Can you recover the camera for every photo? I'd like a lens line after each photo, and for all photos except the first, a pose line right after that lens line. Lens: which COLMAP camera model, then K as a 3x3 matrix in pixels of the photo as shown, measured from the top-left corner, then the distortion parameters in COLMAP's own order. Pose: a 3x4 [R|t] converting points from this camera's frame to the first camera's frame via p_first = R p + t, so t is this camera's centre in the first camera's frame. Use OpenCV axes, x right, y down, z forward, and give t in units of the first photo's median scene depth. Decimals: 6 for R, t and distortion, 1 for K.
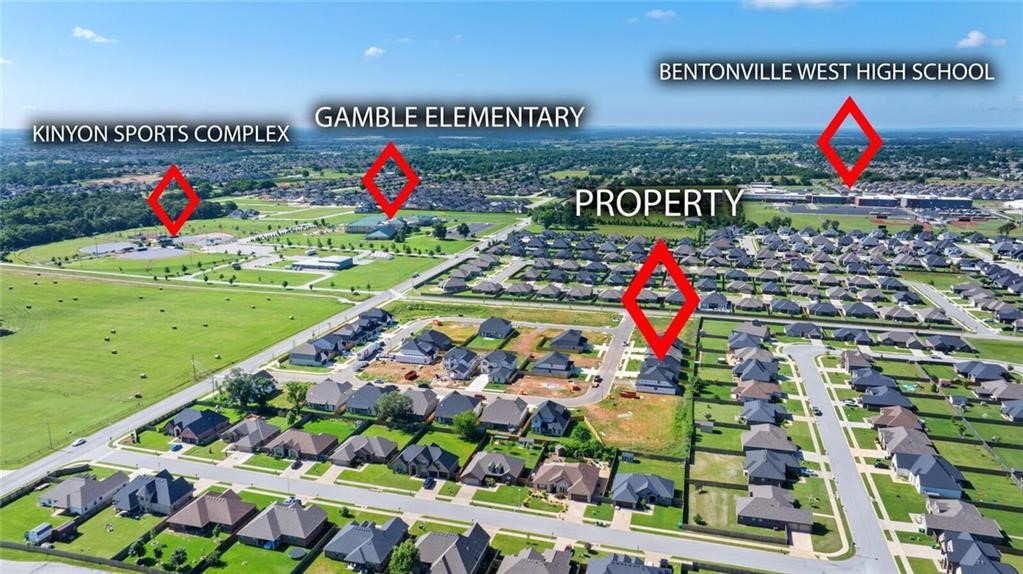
lens RADIAL K [[702.9, 0, 511.5], [0, 702.9, 287.0], [0, 0, 1]] dist [-0.006900, -0.001790]
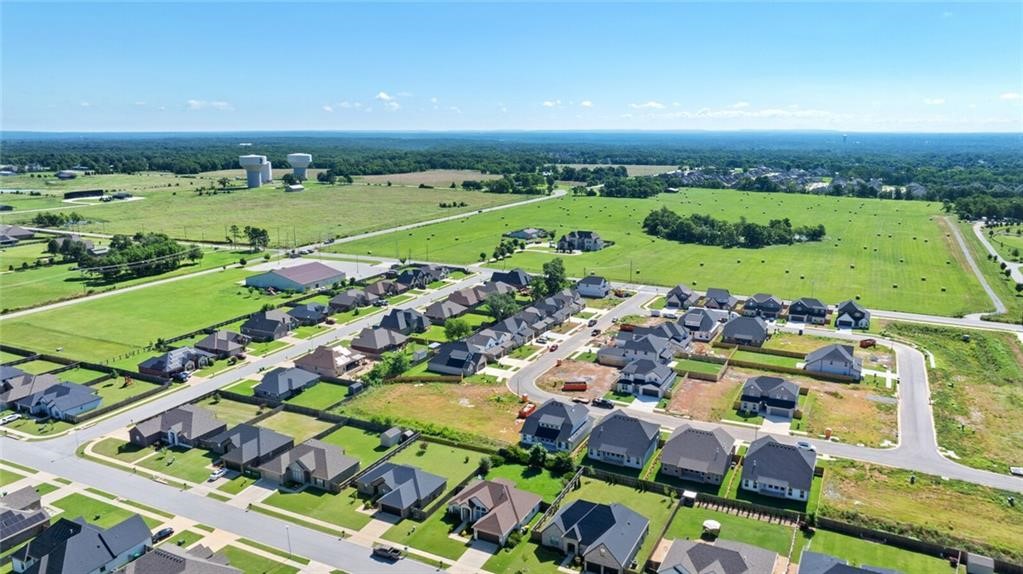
lens RADIAL K [[726.3, 0, 515.5], [0, 726.3, 287.1], [0, 0, 1]] dist [-0.012208, 0.004262]
pose [[-0.183693, 0.210631, -0.960152, 0.747326], [-0.220637, 0.943015, 0.249083, -0.117891], [0.957902, 0.257600, -0.126752, 0.963903]]
